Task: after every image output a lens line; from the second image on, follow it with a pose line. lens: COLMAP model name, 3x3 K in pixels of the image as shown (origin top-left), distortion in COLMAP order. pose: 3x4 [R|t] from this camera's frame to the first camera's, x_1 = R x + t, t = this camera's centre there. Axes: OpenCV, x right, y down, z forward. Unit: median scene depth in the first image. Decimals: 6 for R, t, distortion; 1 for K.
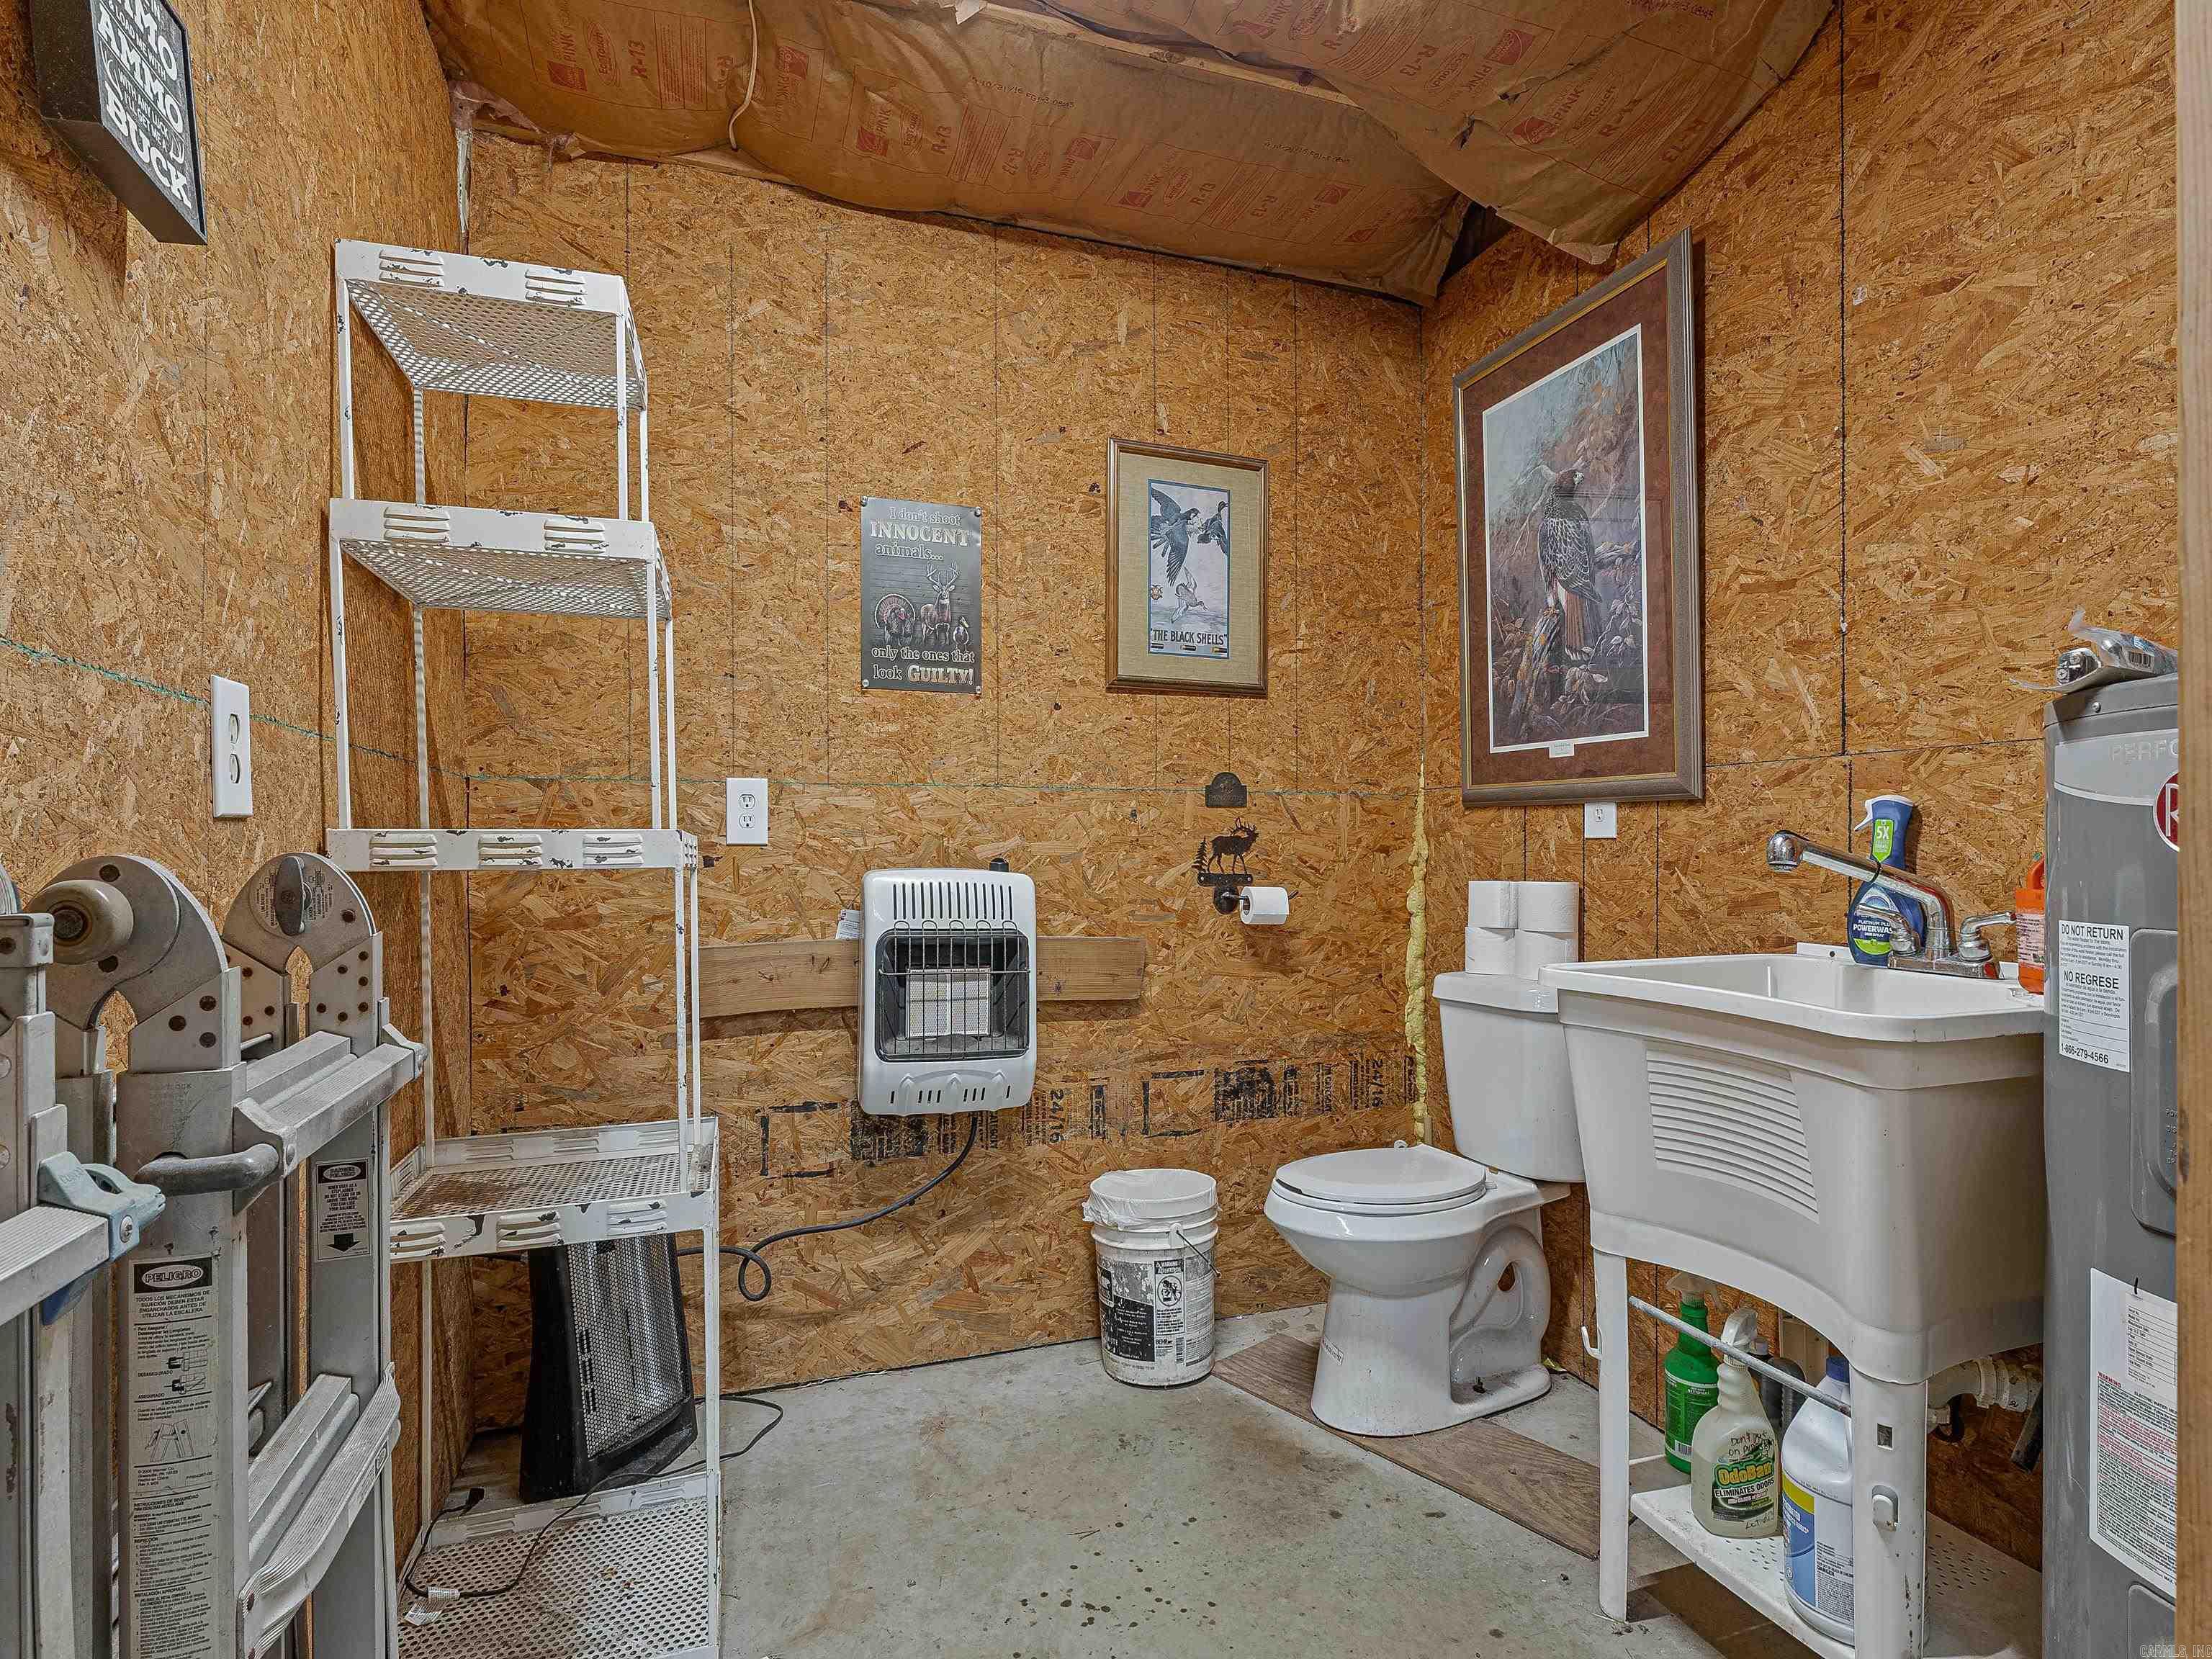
lens RADIAL K [[1087.4, 0, 1106.0], [0, 1087.4, 829.5], [0, 0, 1]] dist [0.001795, 0.000165]
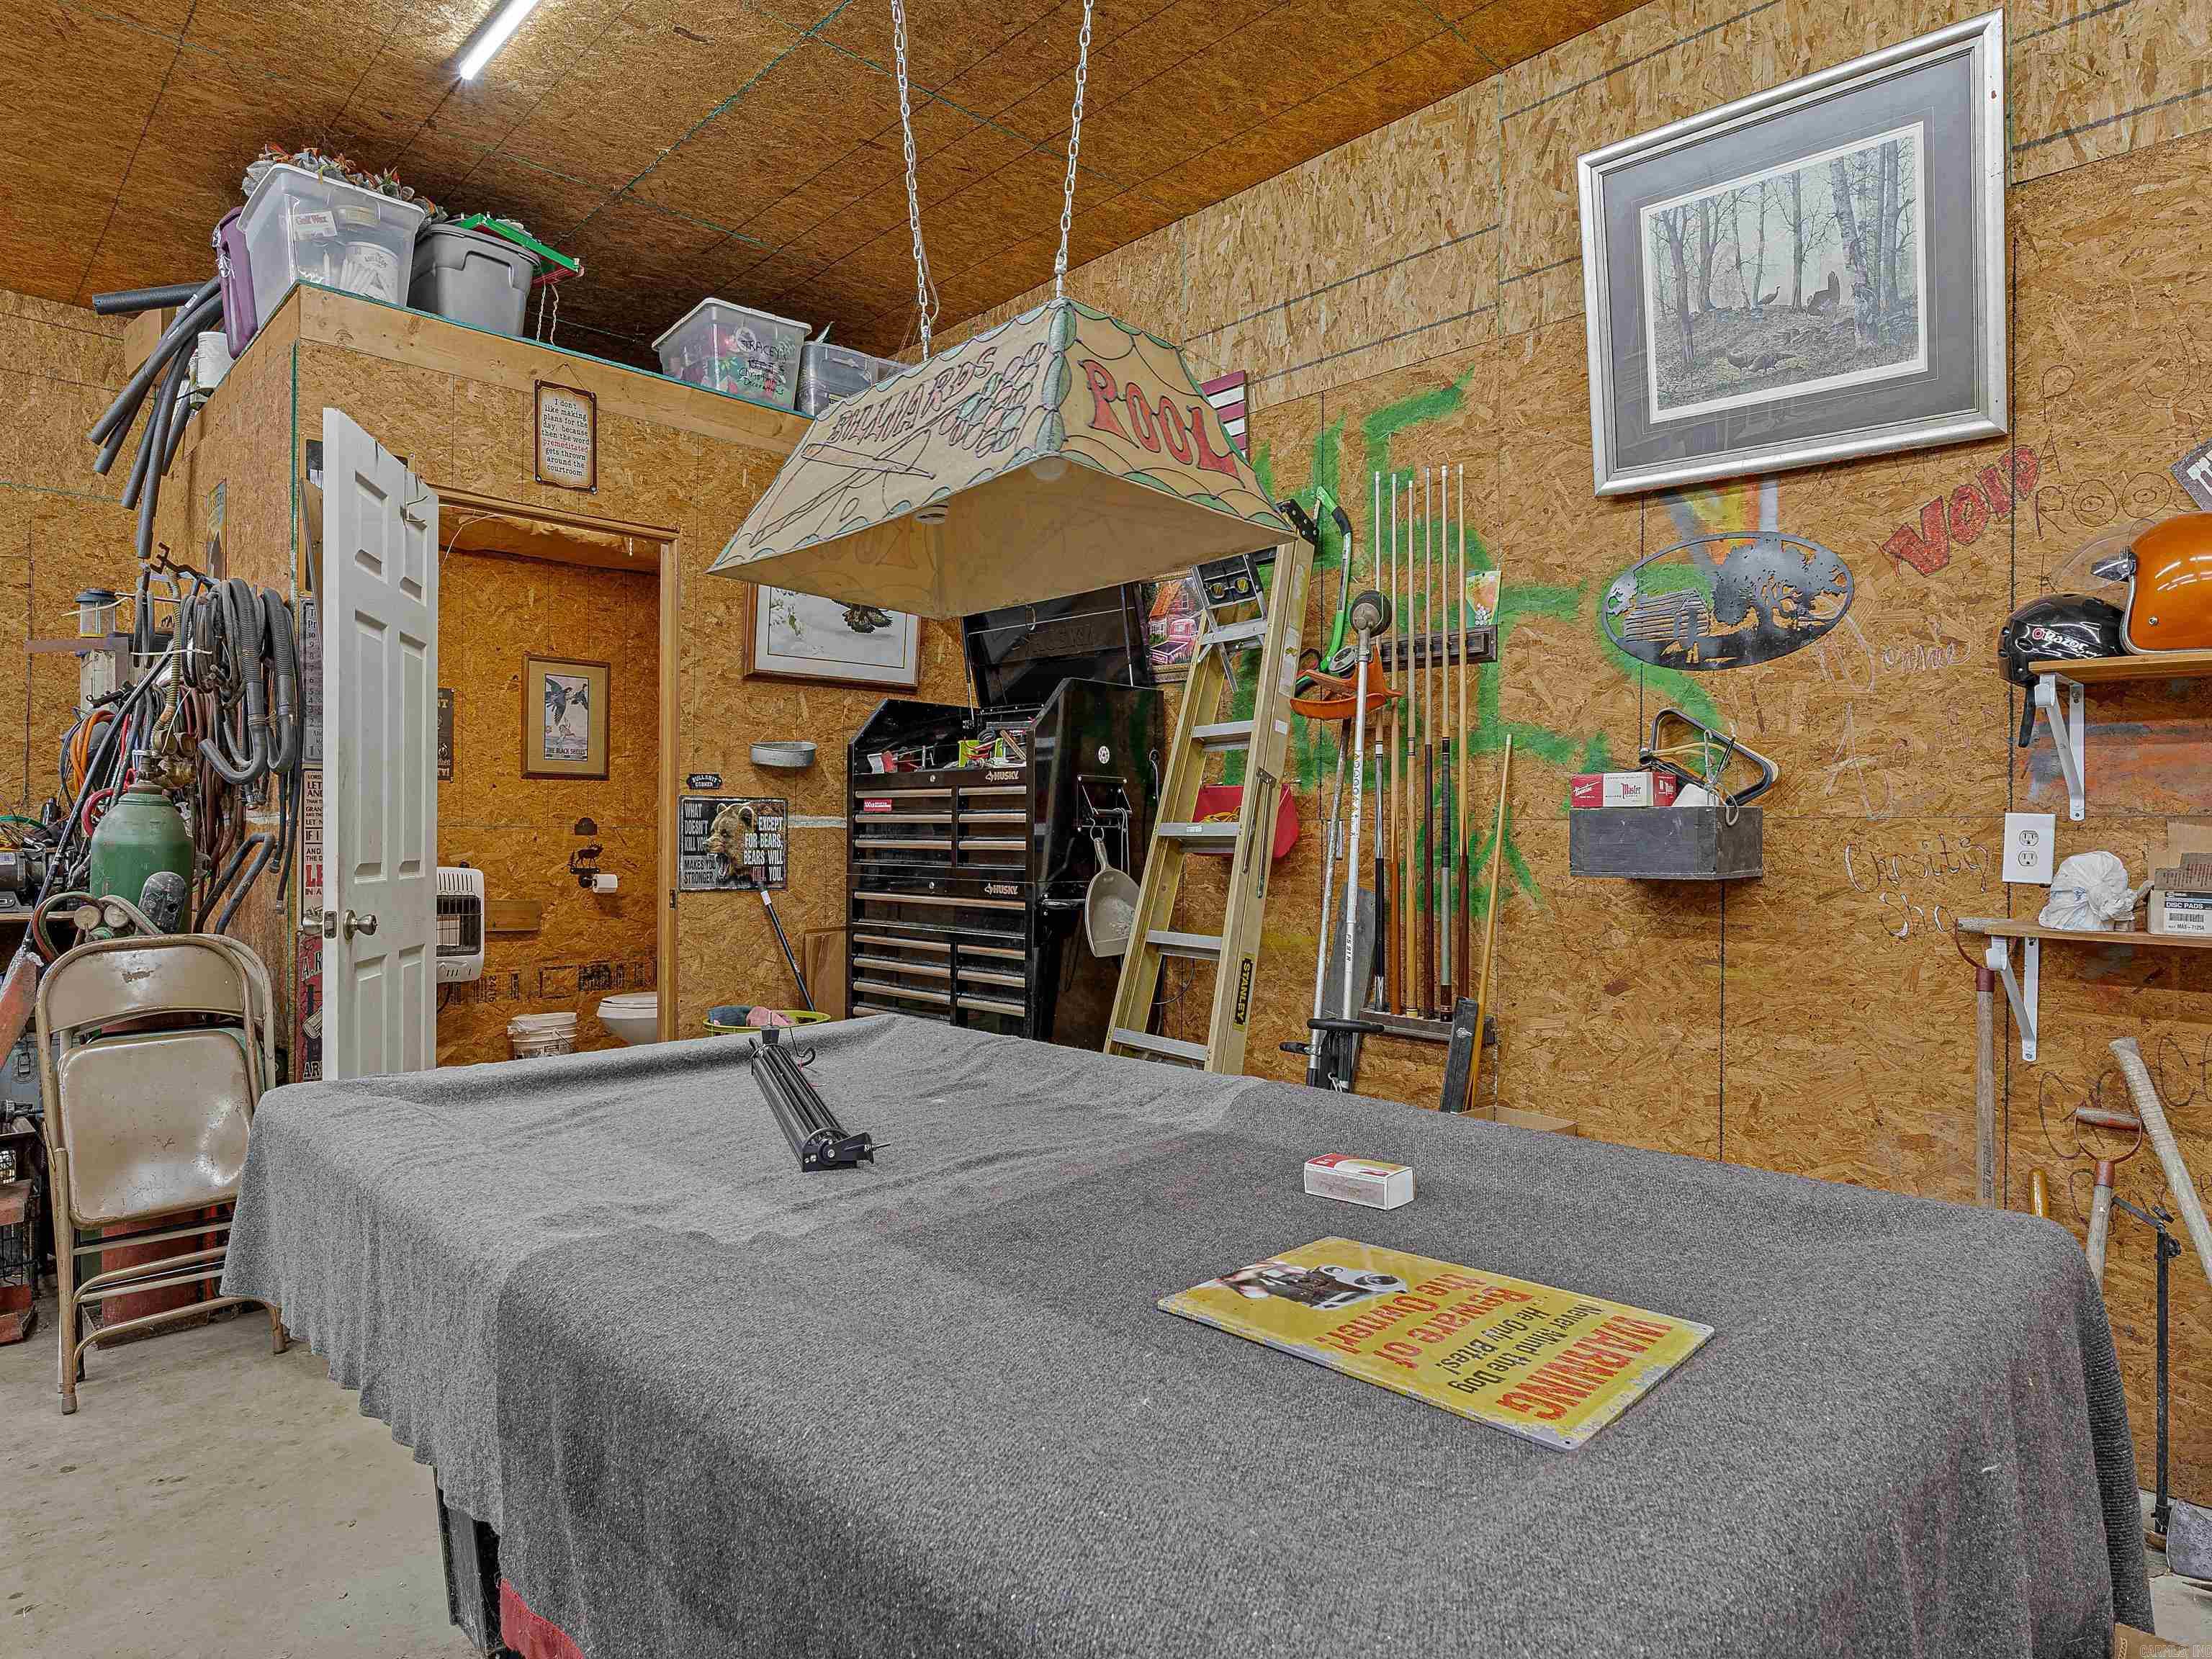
lens RADIAL K [[1270.4, 0, 1110.7], [0, 1270.4, 820.3], [0, 0, 1]] dist [-0.001713, -0.000792]
pose [[0.898853, 0.006671, 0.438200, -0.047492], [-0.009314, 0.999949, 0.003882, -0.067100], [-0.438152, -0.007571, 0.898869, -1.567307]]
